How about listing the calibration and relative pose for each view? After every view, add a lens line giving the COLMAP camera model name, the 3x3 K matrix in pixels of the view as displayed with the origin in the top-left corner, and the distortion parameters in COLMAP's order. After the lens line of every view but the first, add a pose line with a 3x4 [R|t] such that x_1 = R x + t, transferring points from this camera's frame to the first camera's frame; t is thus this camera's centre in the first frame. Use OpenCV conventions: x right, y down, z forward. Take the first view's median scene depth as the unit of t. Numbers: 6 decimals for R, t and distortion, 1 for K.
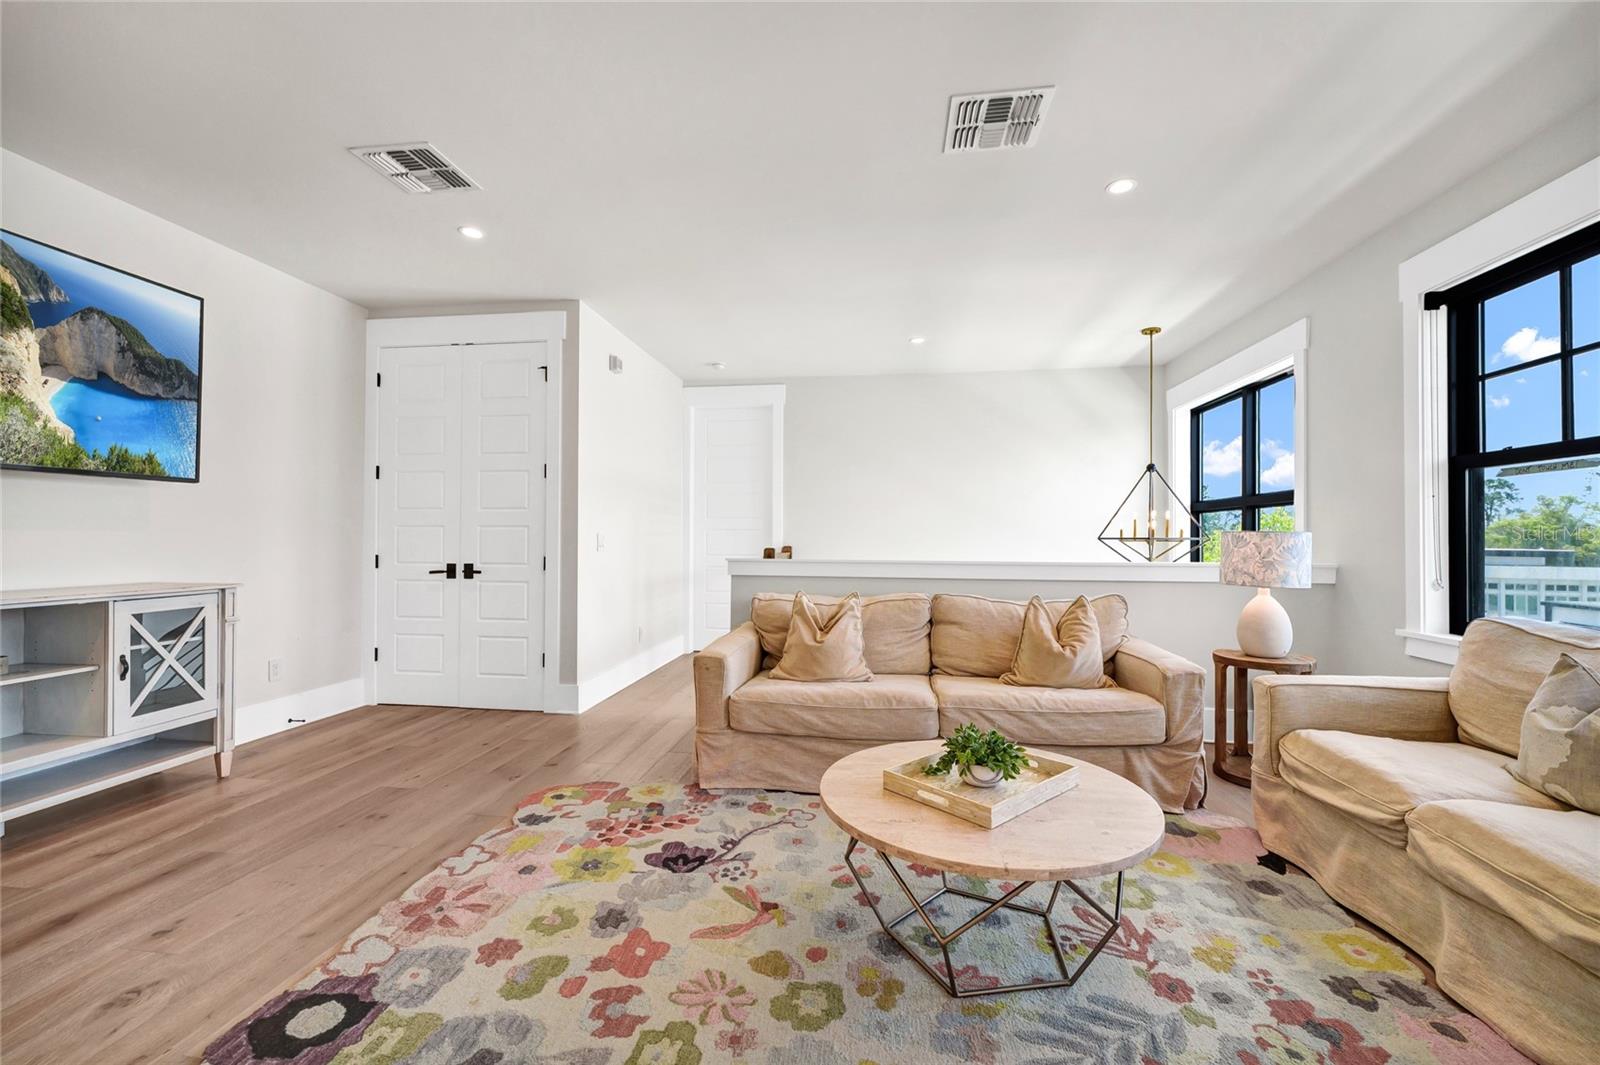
lens RADIAL K [[650.8, 0, 806.3], [0, 650.8, 533.1], [0, 0, 1]] dist [-0.001246, -0.000203]
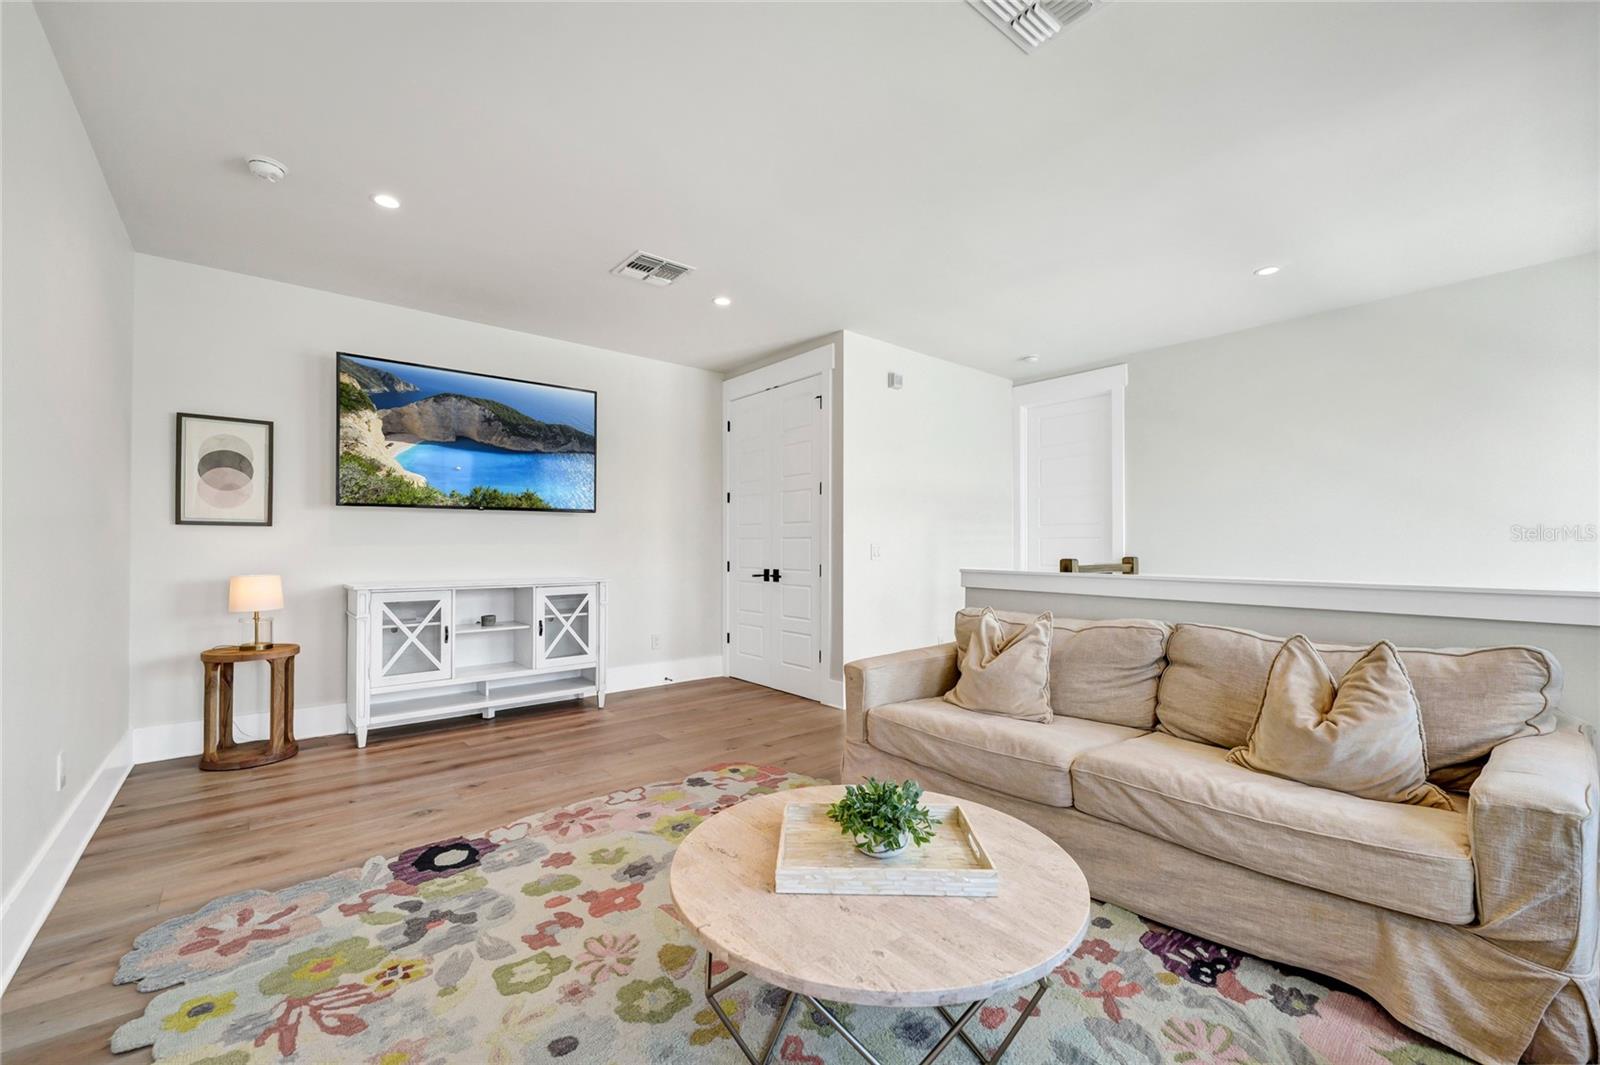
lens RADIAL K [[650.8, 0, 805.7], [0, 650.8, 539.1], [0, 0, 1]] dist [-0.001246, -0.000203]
pose [[0.734615, -0.011636, -0.678384, 0.495019], [0.008124, 0.999932, -0.008353, 0.002107], [0.678435, 0.000625, 0.734660, 0.226208]]
